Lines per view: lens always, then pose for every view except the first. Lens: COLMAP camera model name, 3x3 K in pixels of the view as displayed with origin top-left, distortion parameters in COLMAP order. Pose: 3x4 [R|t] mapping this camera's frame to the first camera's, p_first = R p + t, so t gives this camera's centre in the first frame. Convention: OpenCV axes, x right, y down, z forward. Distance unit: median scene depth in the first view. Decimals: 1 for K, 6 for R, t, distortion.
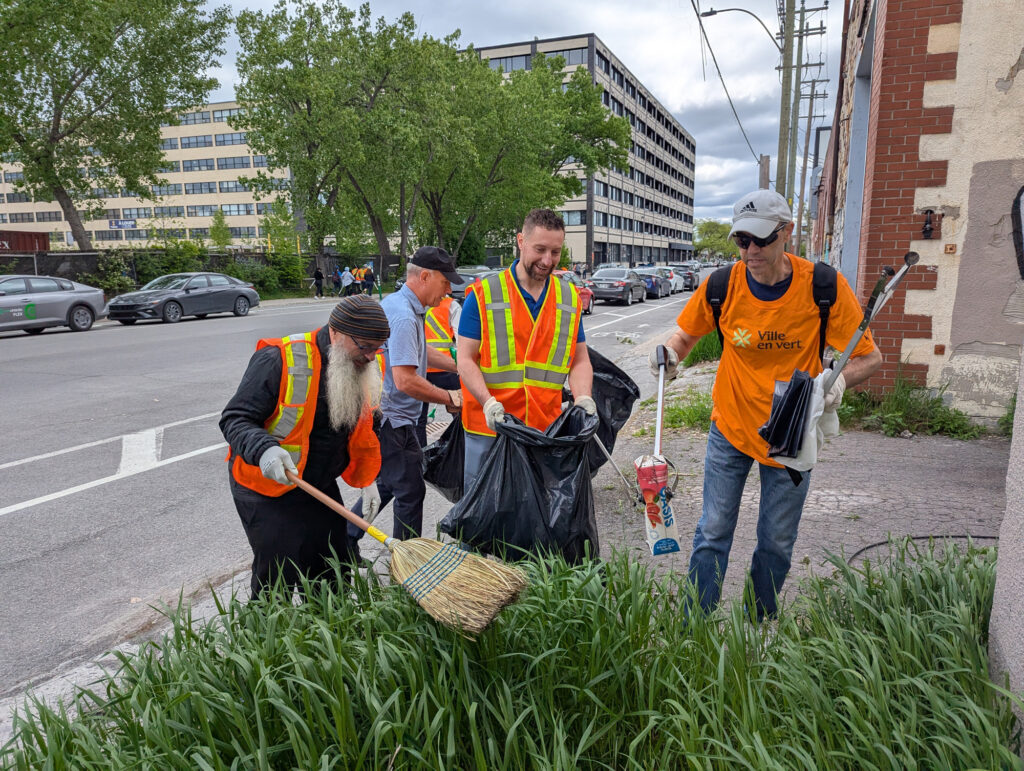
lens RADIAL K [[739.2, 0, 512.0], [0, 739.2, 385.5], [0, 0, 1]] dist [0.083627, -0.086145]
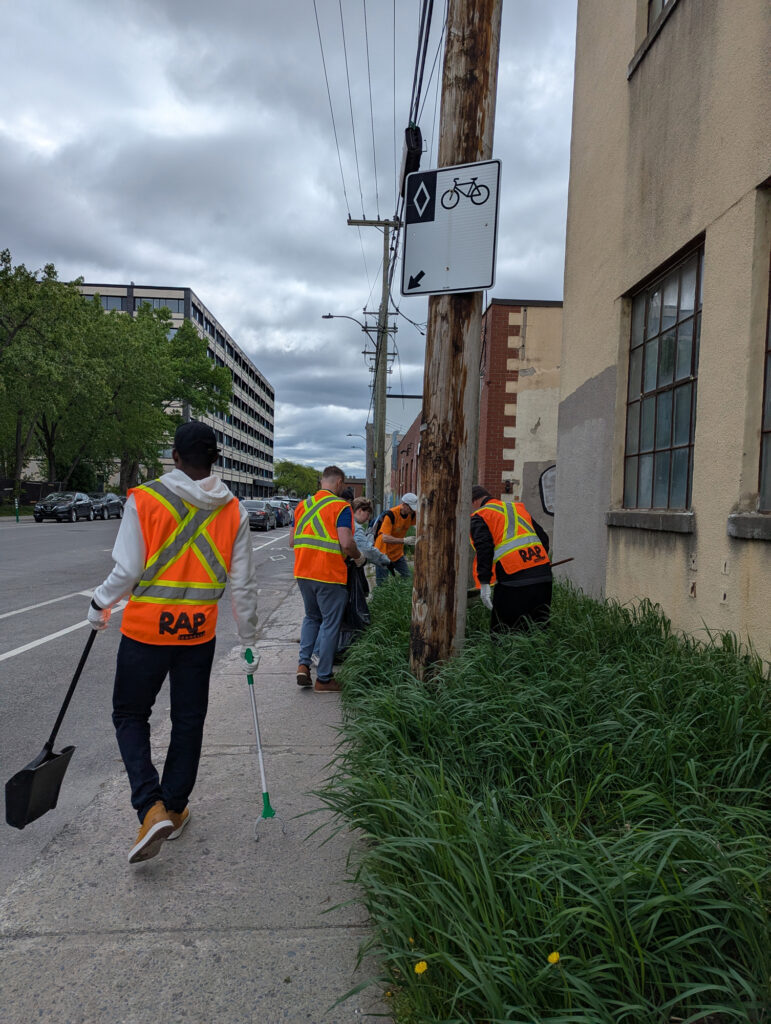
lens RADIAL K [[739.2, 0, 385.5], [0, 739.2, 512.0], [0, 0, 1]] dist [0.083627, -0.086145]
pose [[0.920541, 0.032007, 0.389333, -0.097531], [0.024257, 0.990031, -0.138743, 0.024173], [-0.389893, 0.137163, 0.910588, -0.131329]]
